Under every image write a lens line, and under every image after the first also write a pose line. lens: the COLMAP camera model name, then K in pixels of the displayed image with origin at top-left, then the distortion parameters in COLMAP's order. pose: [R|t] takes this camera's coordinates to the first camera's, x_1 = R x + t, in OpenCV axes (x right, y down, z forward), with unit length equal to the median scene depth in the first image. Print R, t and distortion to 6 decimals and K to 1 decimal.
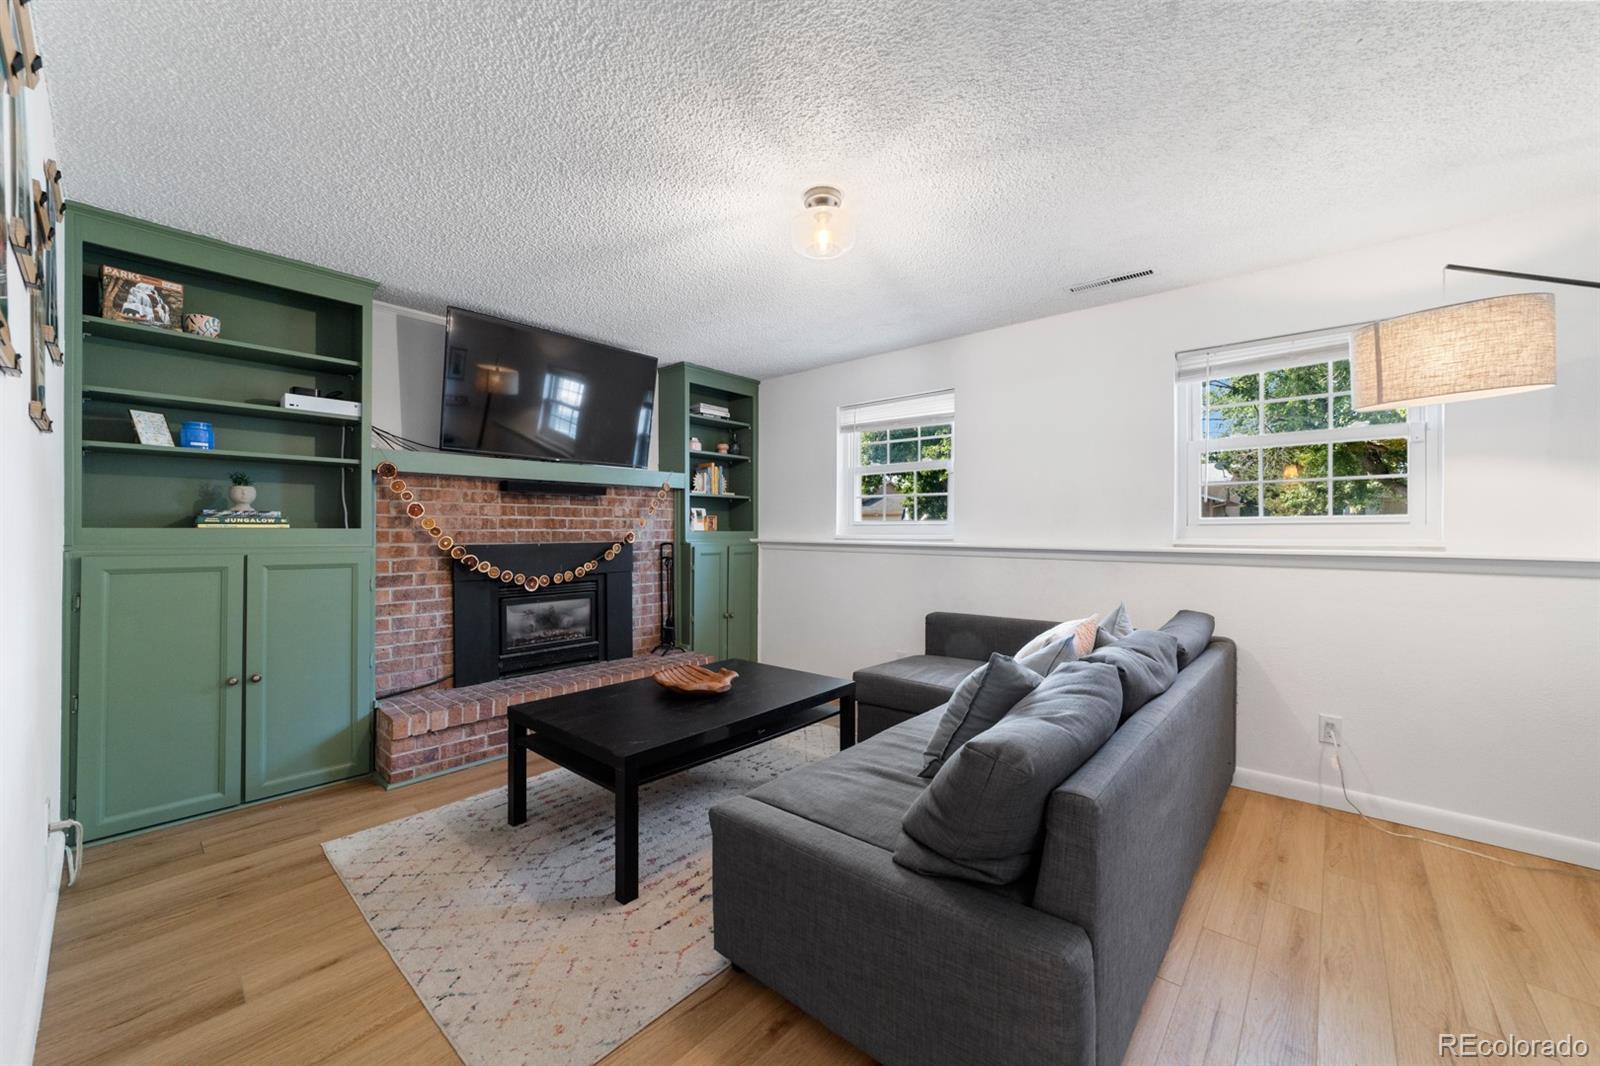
lens RADIAL K [[613.9, 0, 803.0], [0, 613.9, 532.5], [0, 0, 1]] dist [-0.014064, 0.008233]
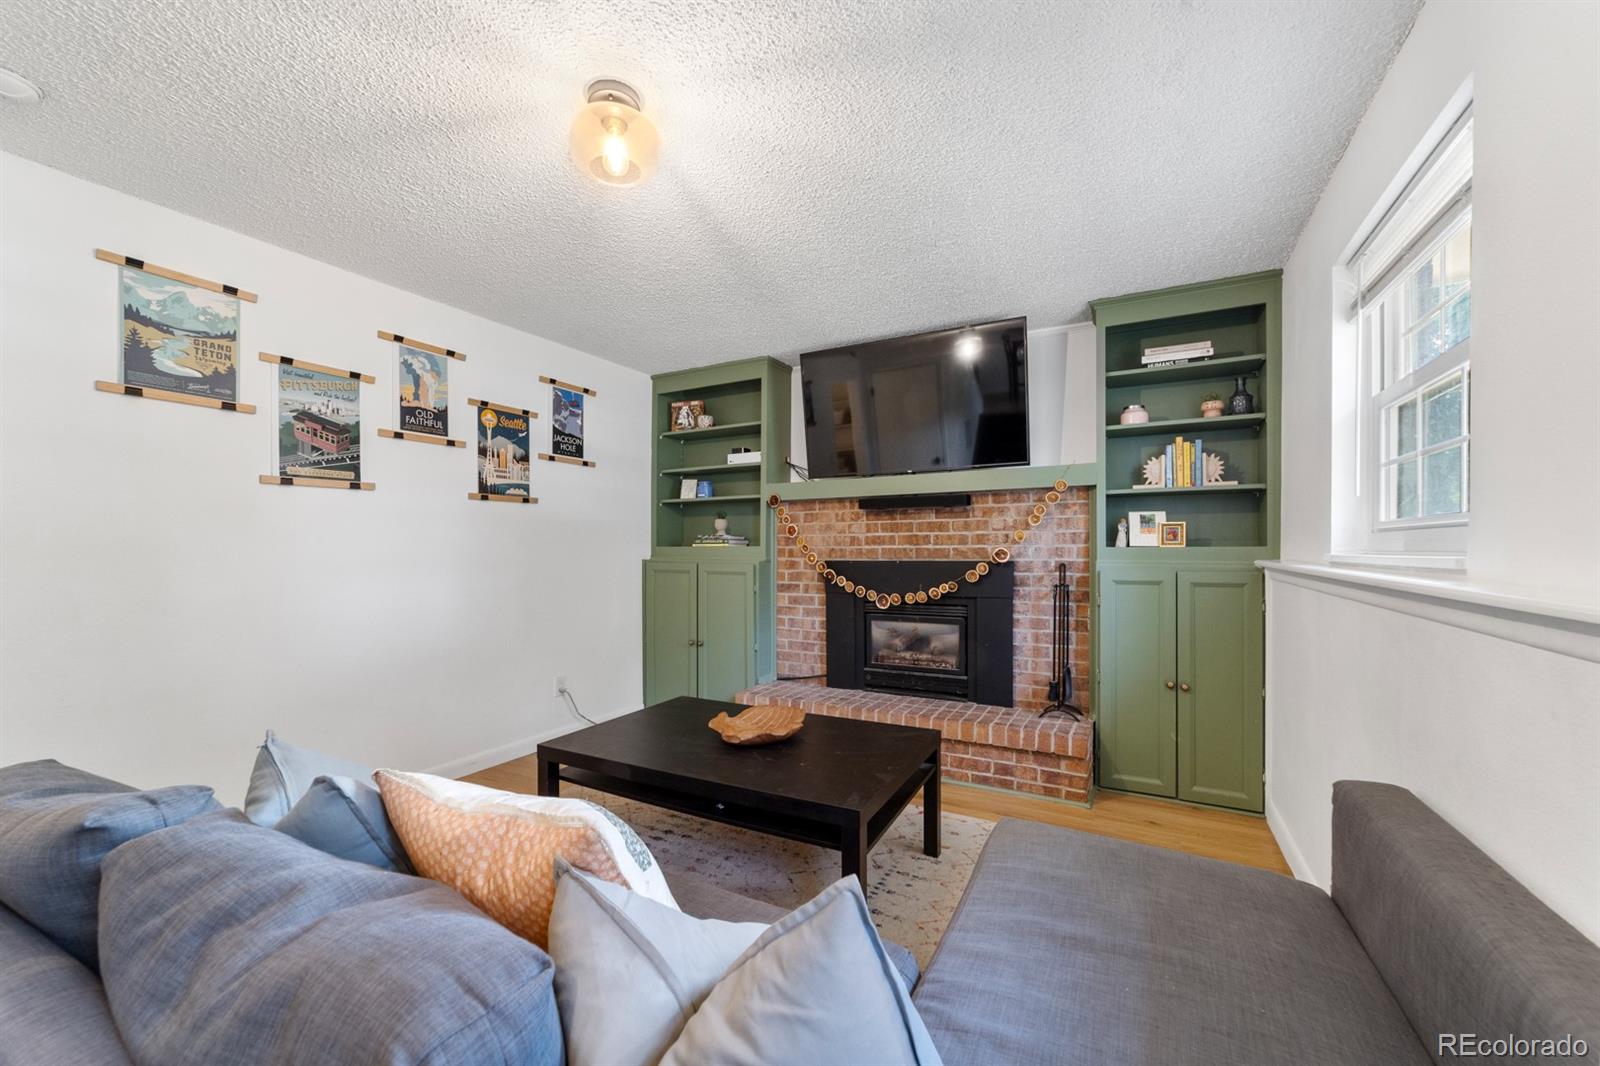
lens RADIAL K [[627.6, 0, 797.7], [0, 627.6, 547.9], [0, 0, 1]] dist [-0.012768, 0.000167]
pose [[0.220443, -0.002274, -0.975397, 0.496424], [0.001148, 0.999997, -0.002071, -0.000233], [0.975399, -0.000664, 0.220445, 0.623906]]
